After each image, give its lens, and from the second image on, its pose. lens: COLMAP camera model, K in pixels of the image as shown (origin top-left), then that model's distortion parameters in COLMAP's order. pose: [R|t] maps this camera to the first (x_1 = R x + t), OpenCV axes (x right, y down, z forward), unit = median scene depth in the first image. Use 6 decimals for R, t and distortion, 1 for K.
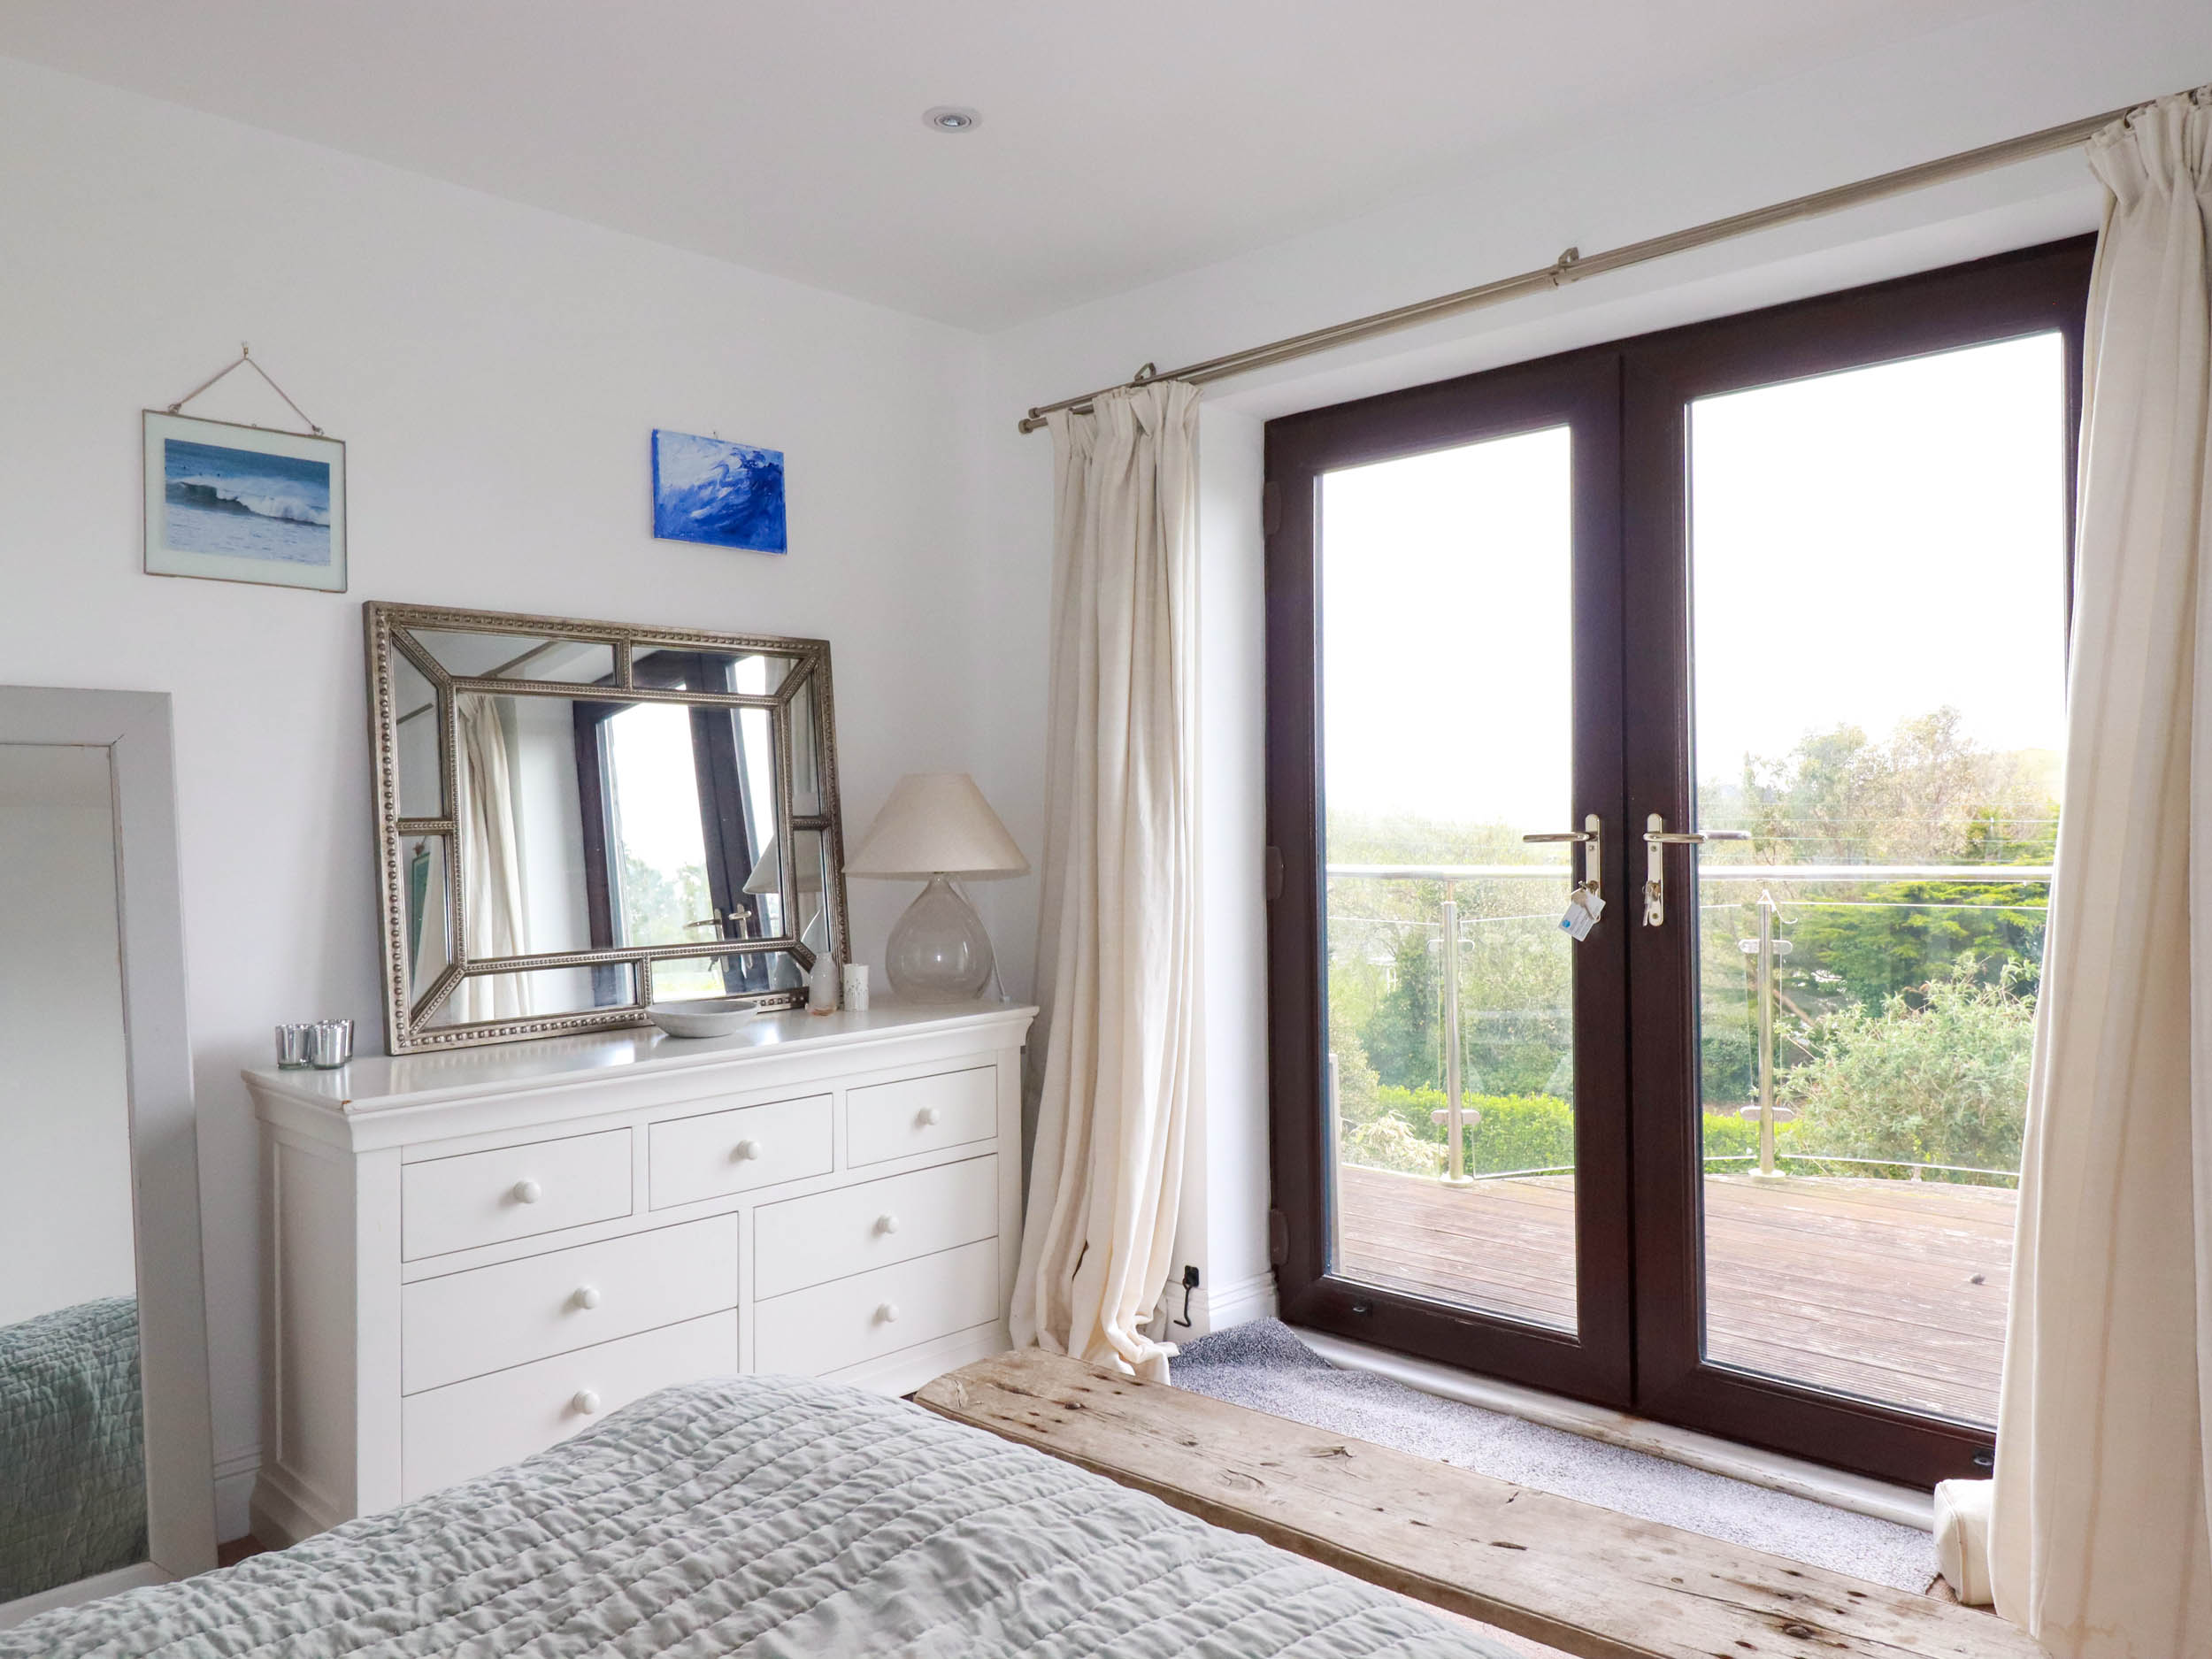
lens RADIAL K [[1585.0, 0, 1106.0], [0, 1585.0, 829.5], [0, 0, 1]] dist [0.006546, 0.001115]
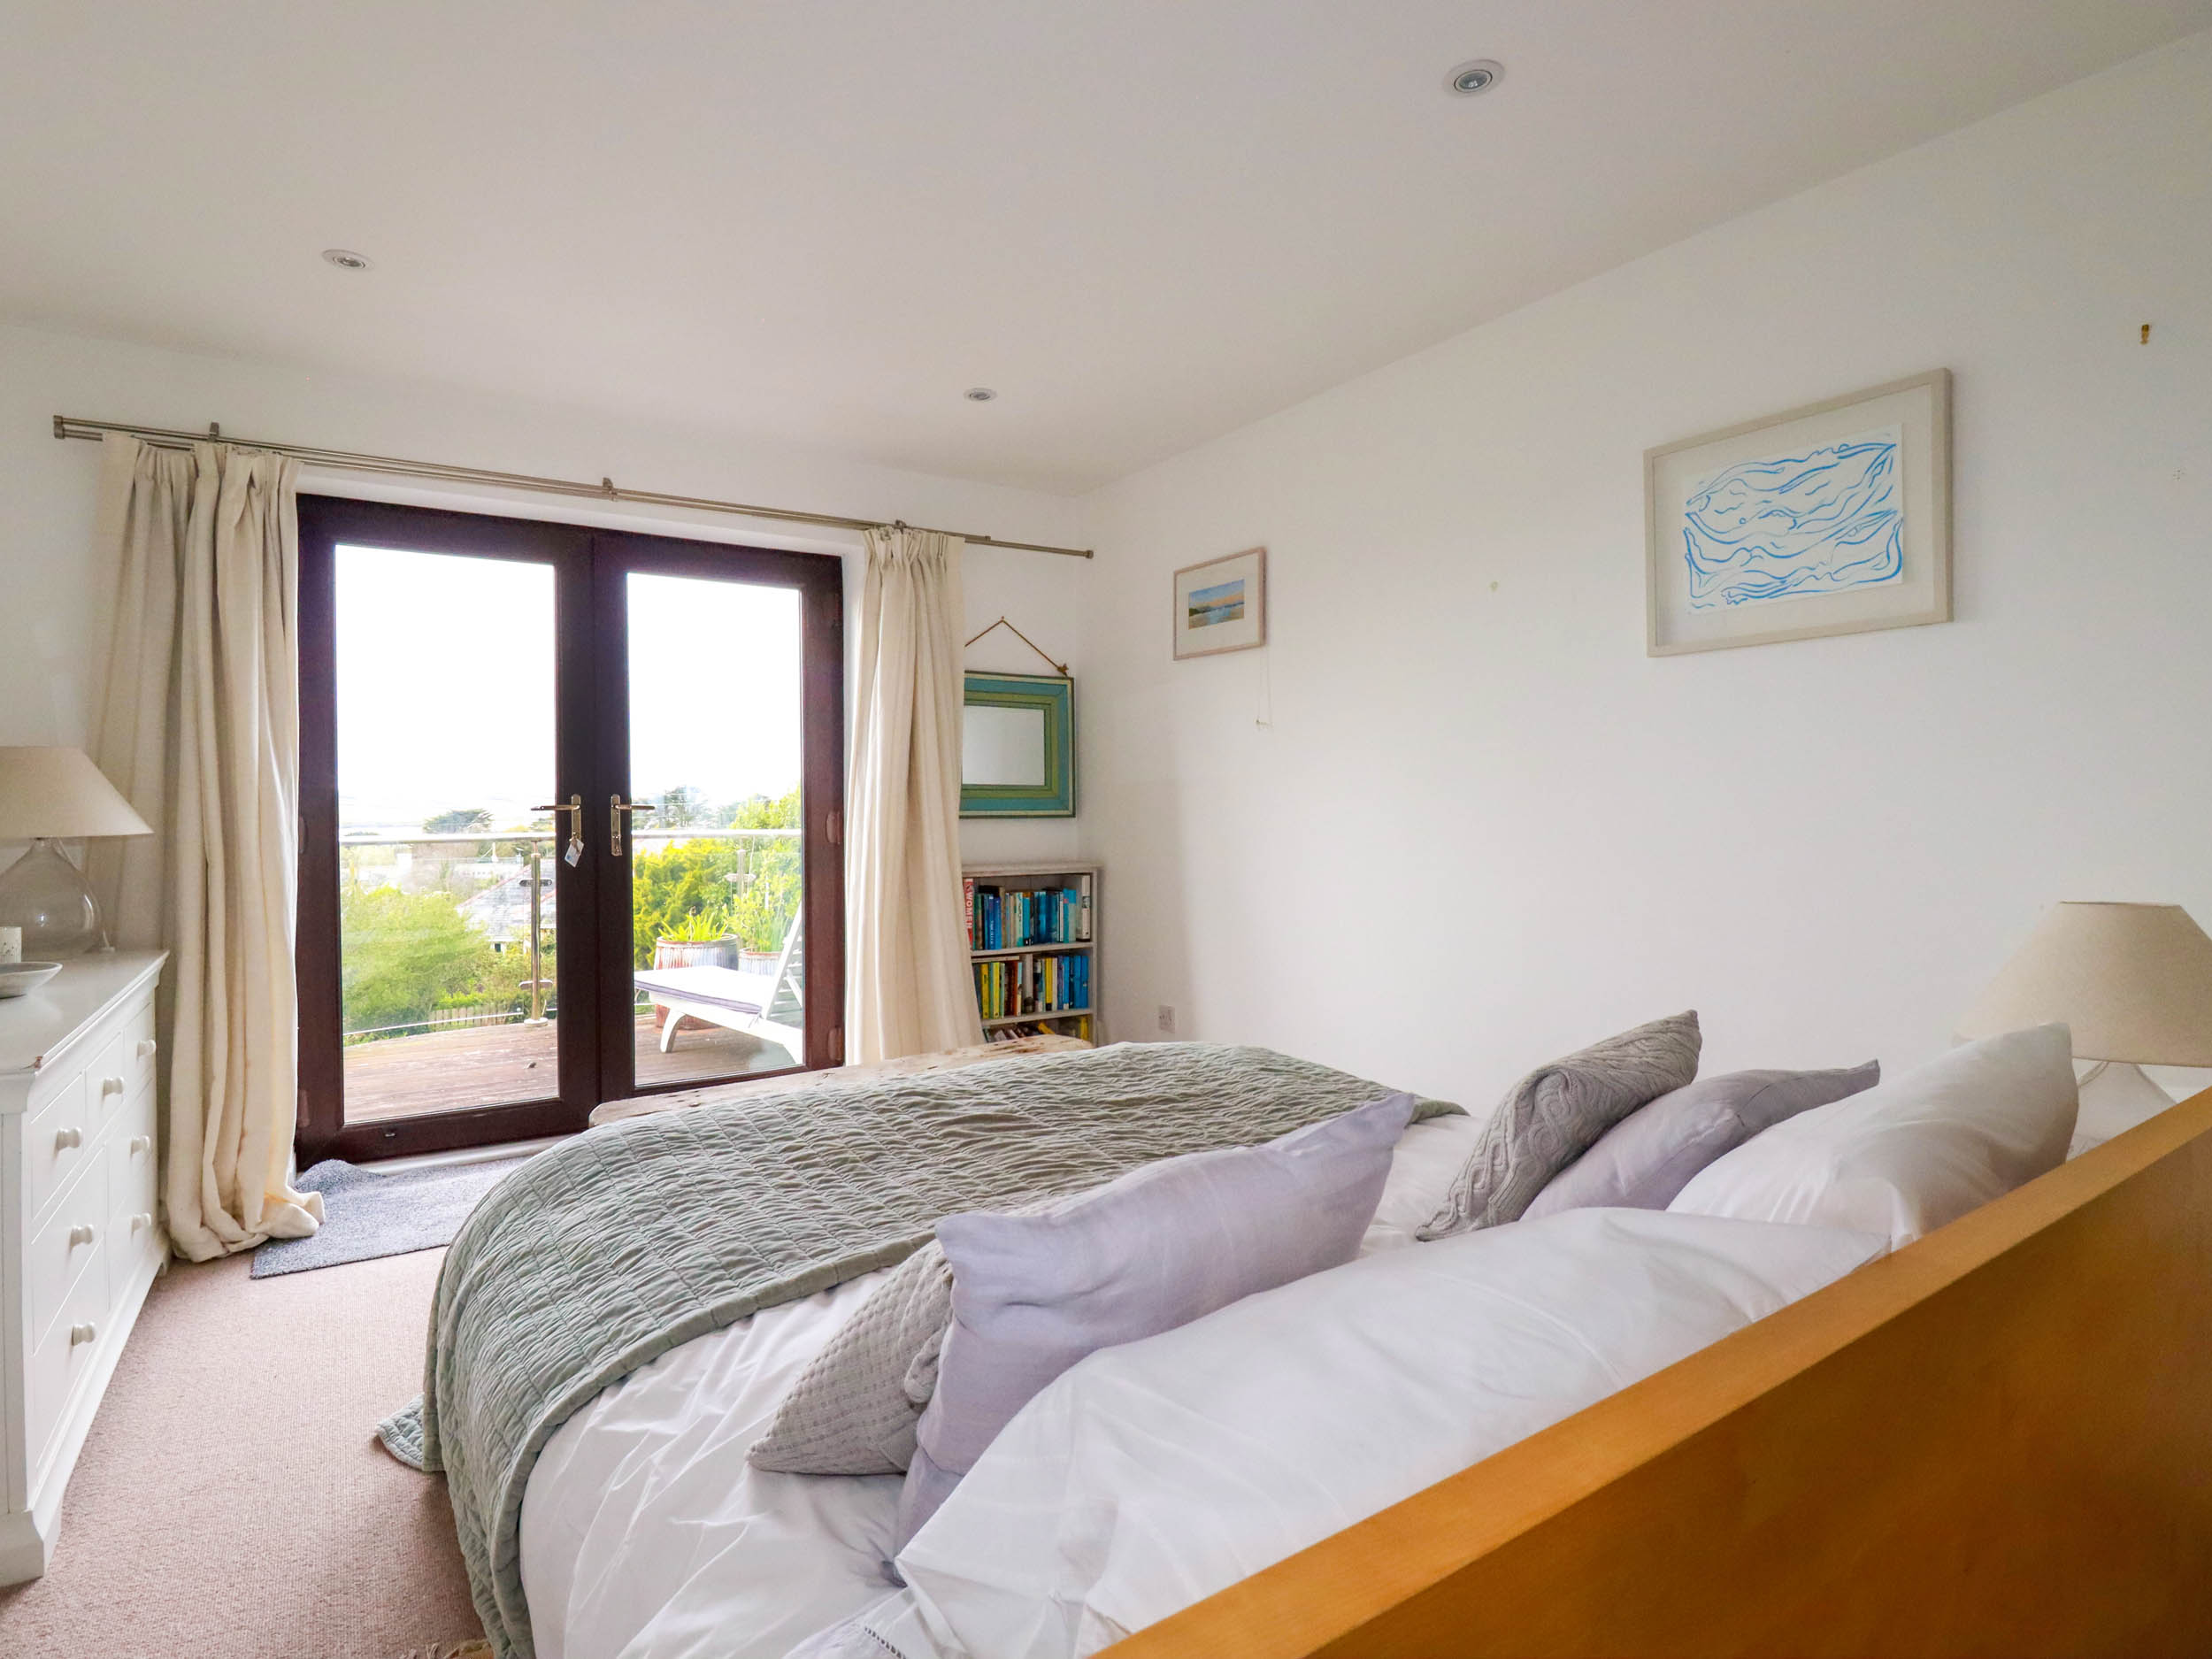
lens RADIAL K [[1182.0, 0, 1106.0], [0, 1182.0, 829.5], [0, 0, 1]] dist [-0.003976, -0.002526]
pose [[0.233567, -0.016358, 0.972203, -0.634924], [0.005233, 0.999865, 0.015566, 0.009734], [-0.972327, 0.001452, 0.233621, 0.099807]]
